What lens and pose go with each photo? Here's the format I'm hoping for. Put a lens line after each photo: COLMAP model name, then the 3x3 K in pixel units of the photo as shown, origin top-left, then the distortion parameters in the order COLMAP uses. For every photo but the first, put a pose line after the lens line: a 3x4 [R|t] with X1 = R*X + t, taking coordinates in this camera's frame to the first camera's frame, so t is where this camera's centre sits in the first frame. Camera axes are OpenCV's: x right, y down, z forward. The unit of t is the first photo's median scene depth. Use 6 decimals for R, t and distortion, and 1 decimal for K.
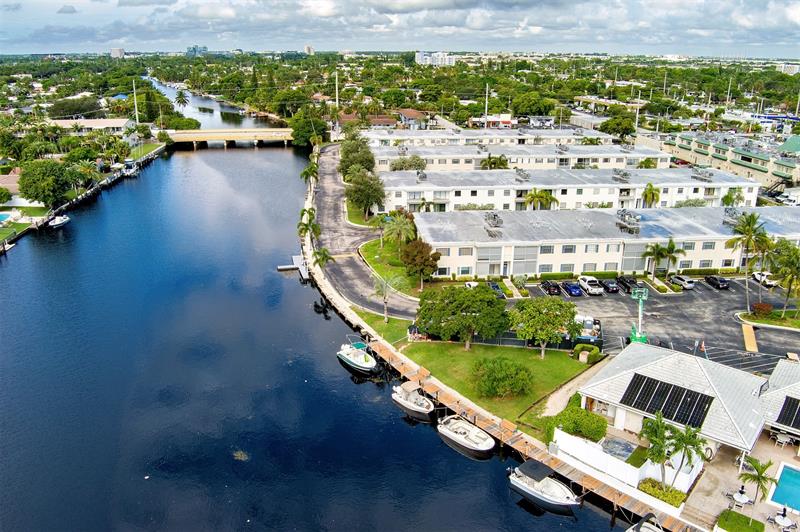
lens RADIAL K [[649.0, 0, 400.0], [0, 649.0, 266.0], [0, 0, 1]] dist [-0.093589, 0.053245]
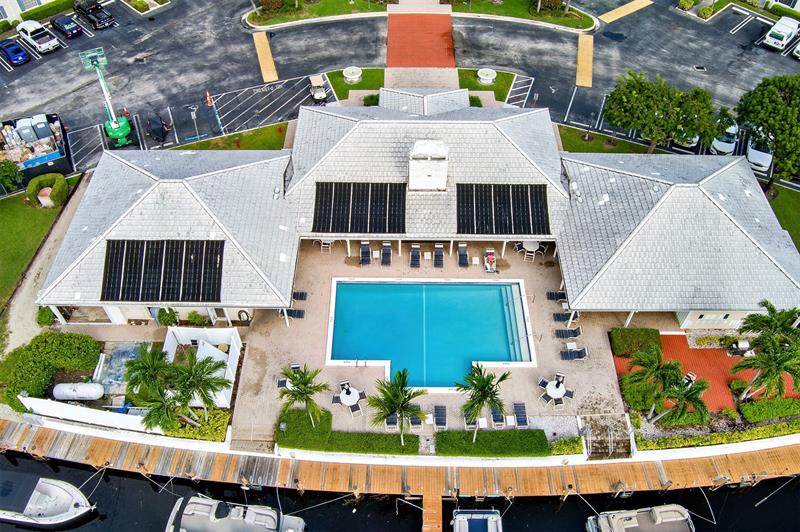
lens RADIAL K [[649.0, 0, 400.0], [0, 649.0, 266.0], [0, 0, 1]] dist [-0.093589, 0.053245]
pose [[0.772619, -0.490147, 0.403504, 0.247329], [0.205527, 0.794447, 0.571500, -0.090832], [-0.600682, -0.358621, 0.714543, 0.270829]]
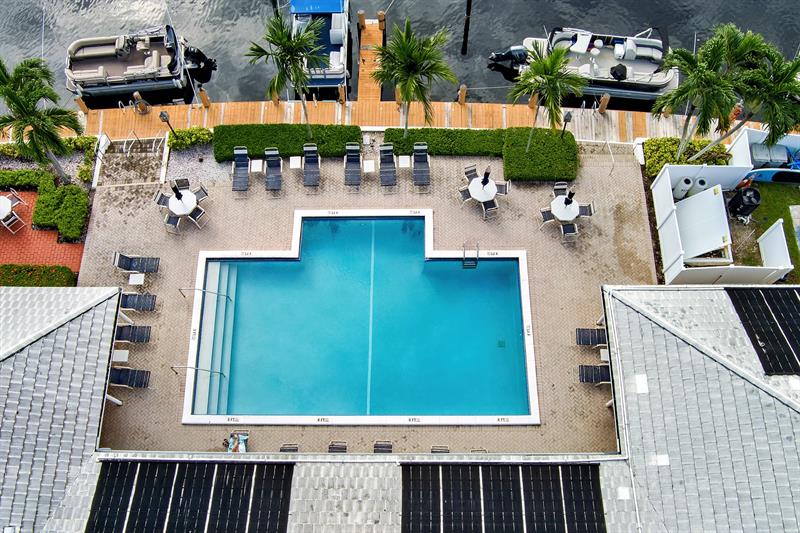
lens RADIAL K [[649.0, 0, 400.0], [0, 649.0, 266.5], [0, 0, 1]] dist [-0.093589, 0.053245]
pose [[-0.772662, 0.598471, -0.211724, 0.481581], [-0.203622, 0.082250, 0.975589, -0.059218], [0.601275, 0.796911, 0.058311, 0.575465]]
